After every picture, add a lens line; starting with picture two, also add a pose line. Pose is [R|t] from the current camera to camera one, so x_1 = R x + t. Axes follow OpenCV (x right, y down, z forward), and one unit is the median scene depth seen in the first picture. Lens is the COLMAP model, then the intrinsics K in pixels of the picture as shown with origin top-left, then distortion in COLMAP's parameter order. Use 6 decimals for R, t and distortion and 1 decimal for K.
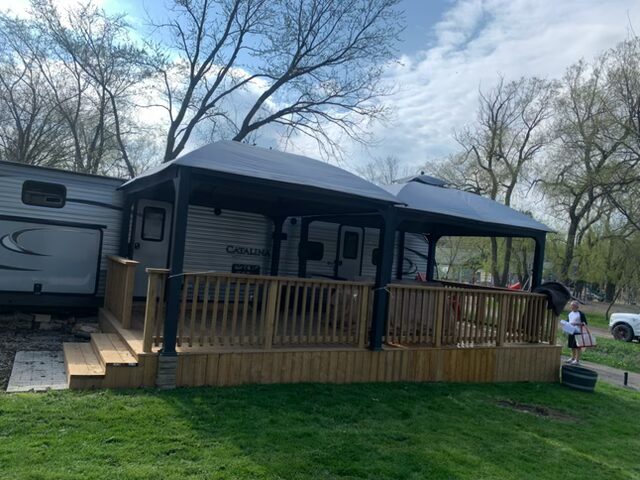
lens RADIAL K [[476.7, 0, 320.0], [0, 476.7, 240.0], [0, 0, 1]] dist [0.055456, -0.073860]
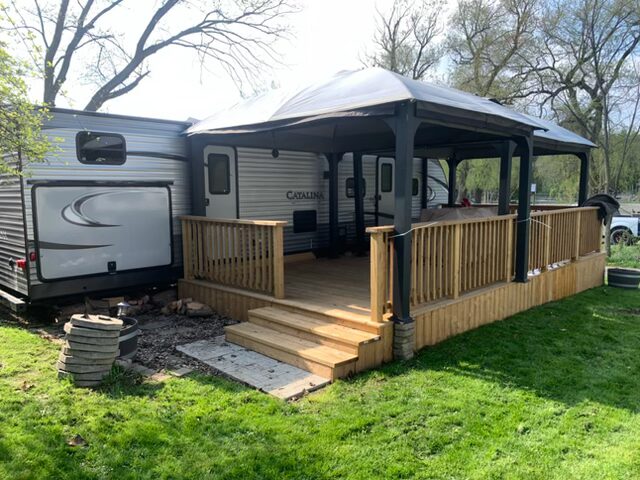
lens RADIAL K [[476.7, 0, 320.0], [0, 476.7, 240.0], [0, 0, 1]] dist [0.055456, -0.073860]
pose [[0.960959, -0.124733, 0.246980, -0.404800], [0.086816, 0.983471, 0.158897, -0.038314], [-0.262718, -0.131251, 0.955904, 0.132447]]
